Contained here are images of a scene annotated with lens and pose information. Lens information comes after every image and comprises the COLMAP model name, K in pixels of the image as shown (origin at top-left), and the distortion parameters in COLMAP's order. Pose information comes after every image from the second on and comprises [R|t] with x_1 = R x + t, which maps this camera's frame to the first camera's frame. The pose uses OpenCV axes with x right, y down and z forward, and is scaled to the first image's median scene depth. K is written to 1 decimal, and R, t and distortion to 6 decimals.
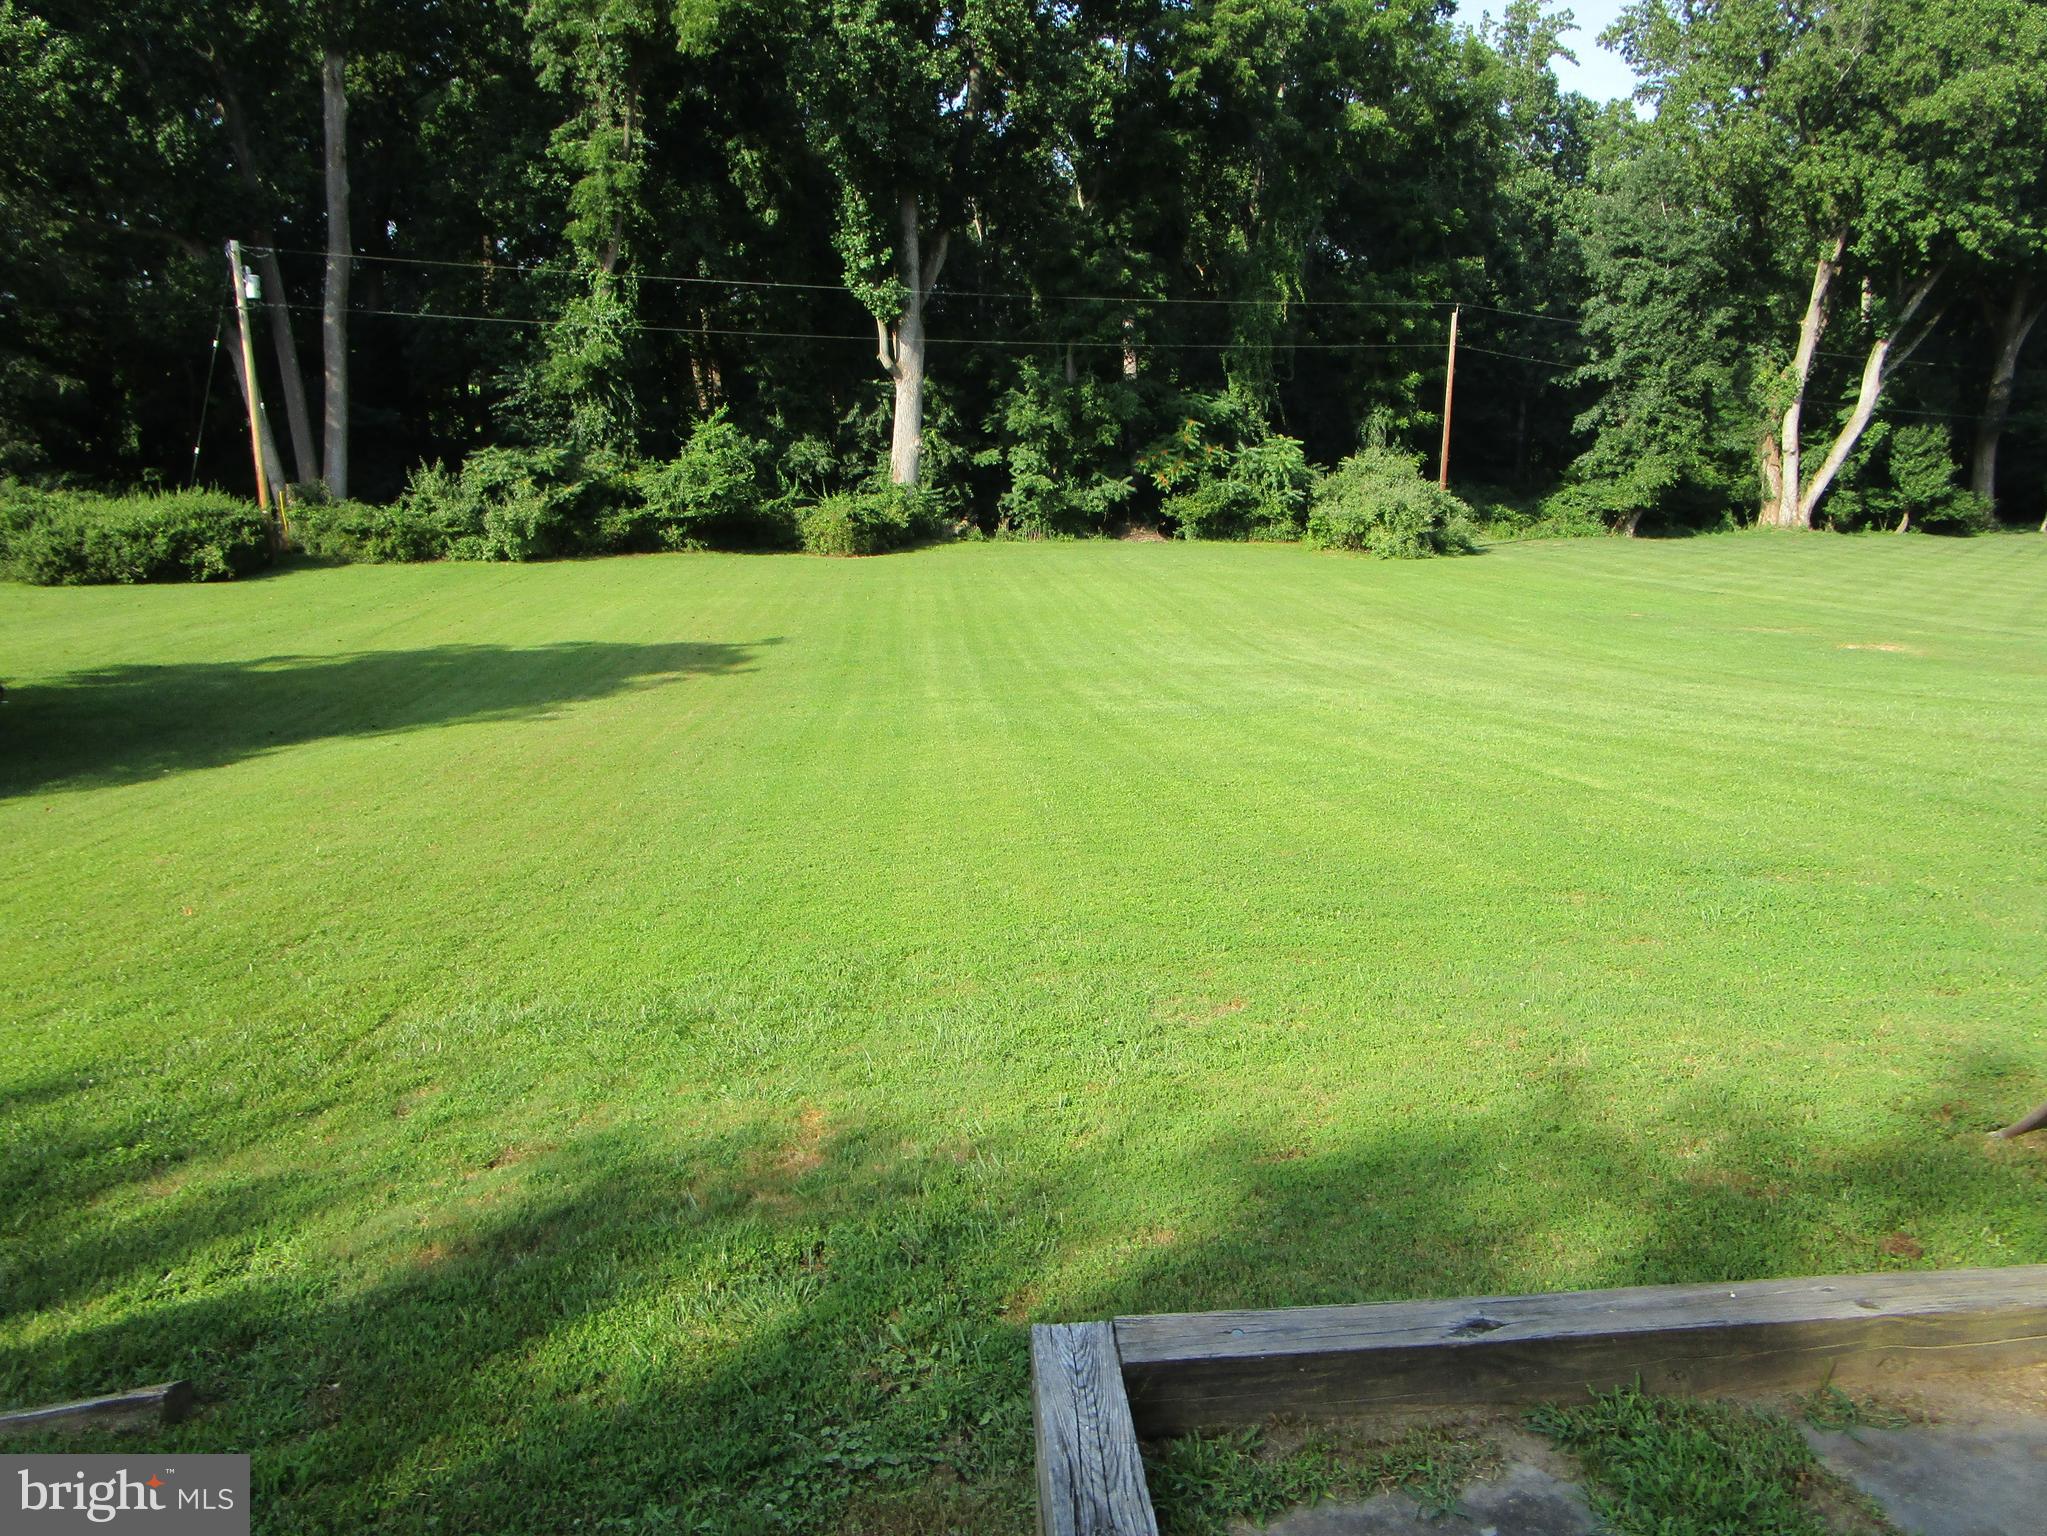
lens RADIAL K [[1481.0, 0, 1008.1], [0, 1481.0, 761.4], [0, 0, 1]] dist [-0.014281, 0.007379]
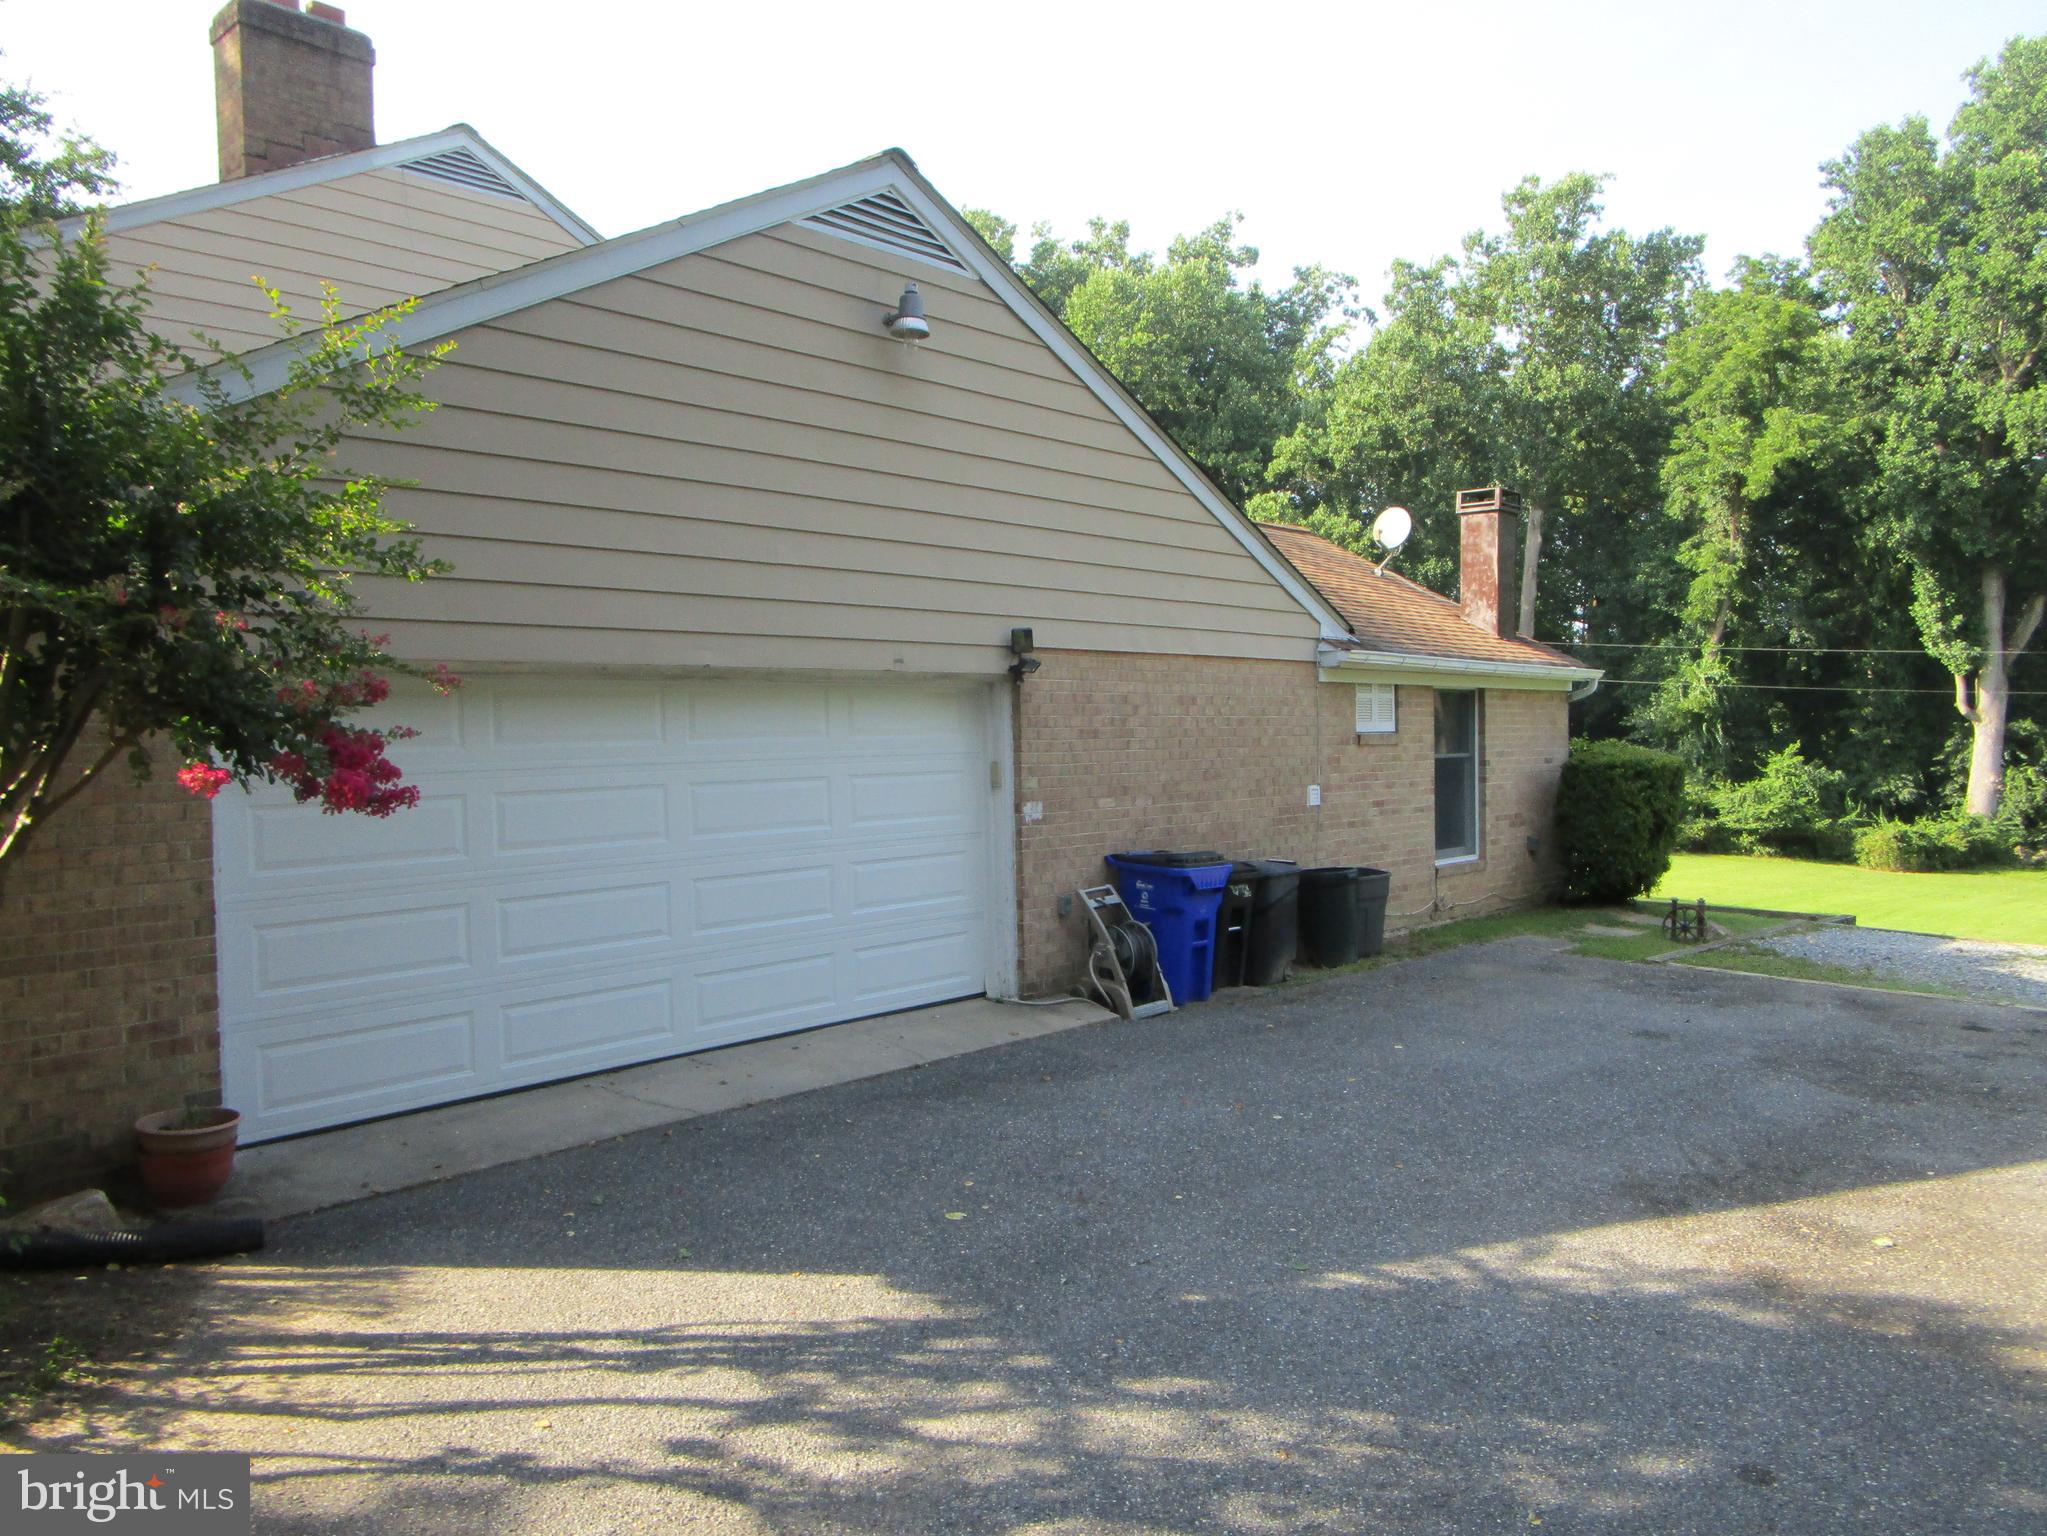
lens RADIAL K [[1481.0, 0, 1020.5], [0, 1481.0, 729.4], [0, 0, 1]] dist [-0.014281, 0.007379]
pose [[0.649725, 0.016984, -0.759979, 0.306034], [-0.191466, 0.971175, -0.141986, 0.046679], [0.735662, 0.237762, 0.634249, -0.253496]]
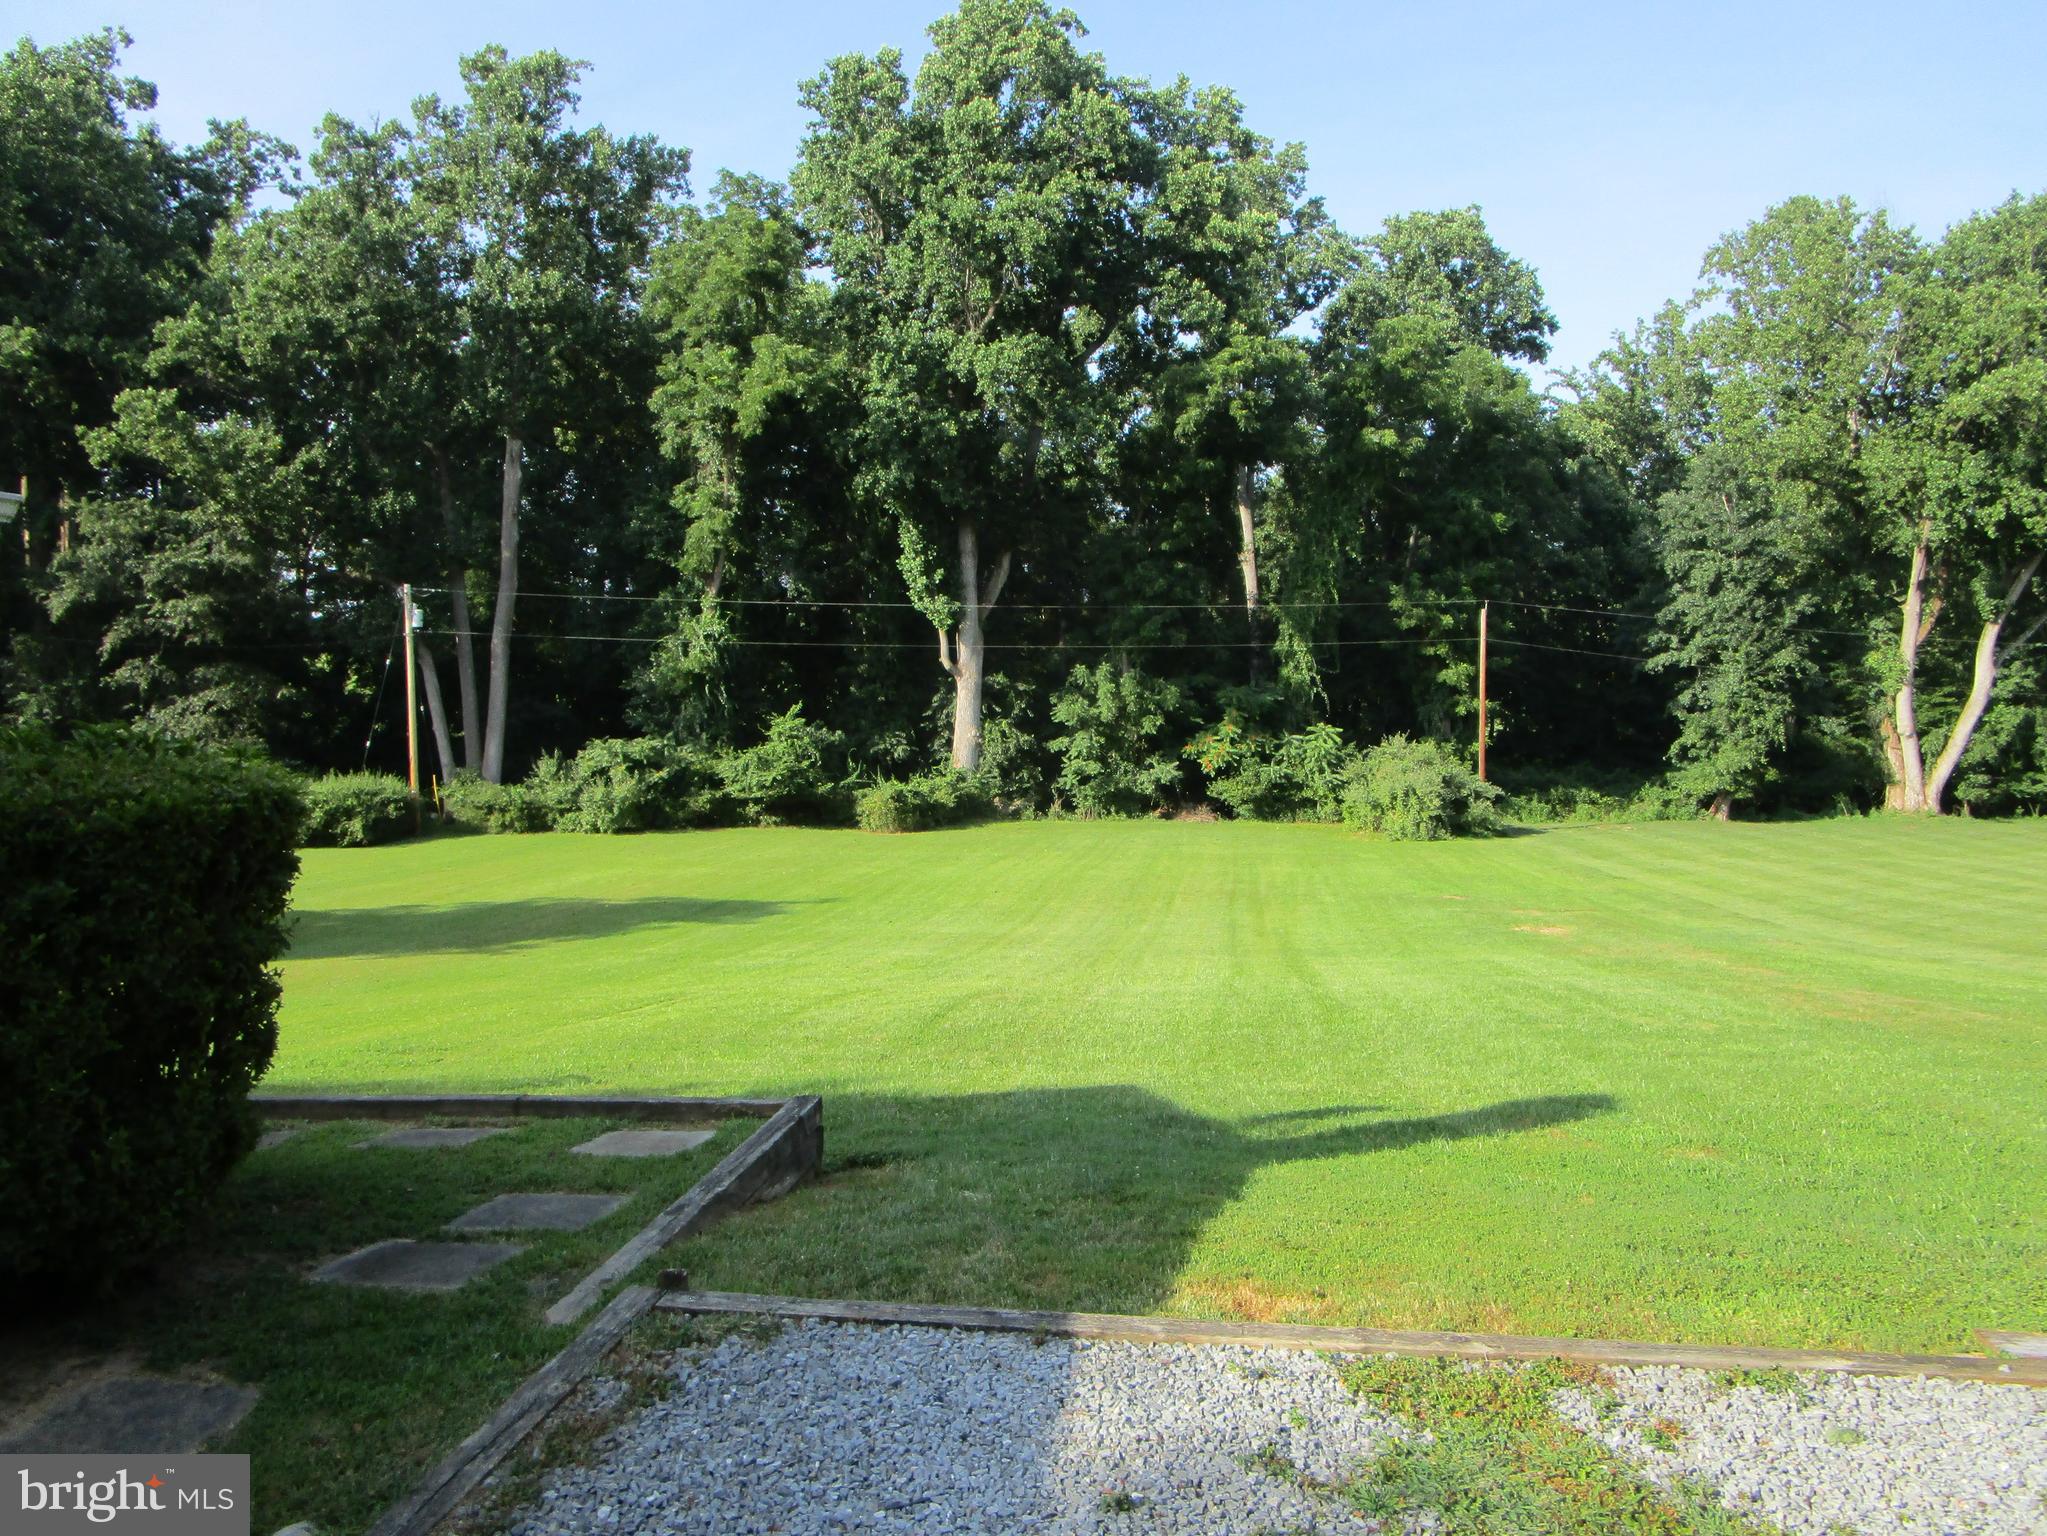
lens RADIAL K [[1481.0, 0, 1031.3], [0, 1481.0, 759.9], [0, 0, 1]] dist [-0.014281, 0.007379]
pose [[0.973280, 0.001454, -0.229616, 0.240394], [-0.042656, 0.983719, -0.174578, 0.000320], [0.225624, 0.179707, 0.957496, -0.067874]]
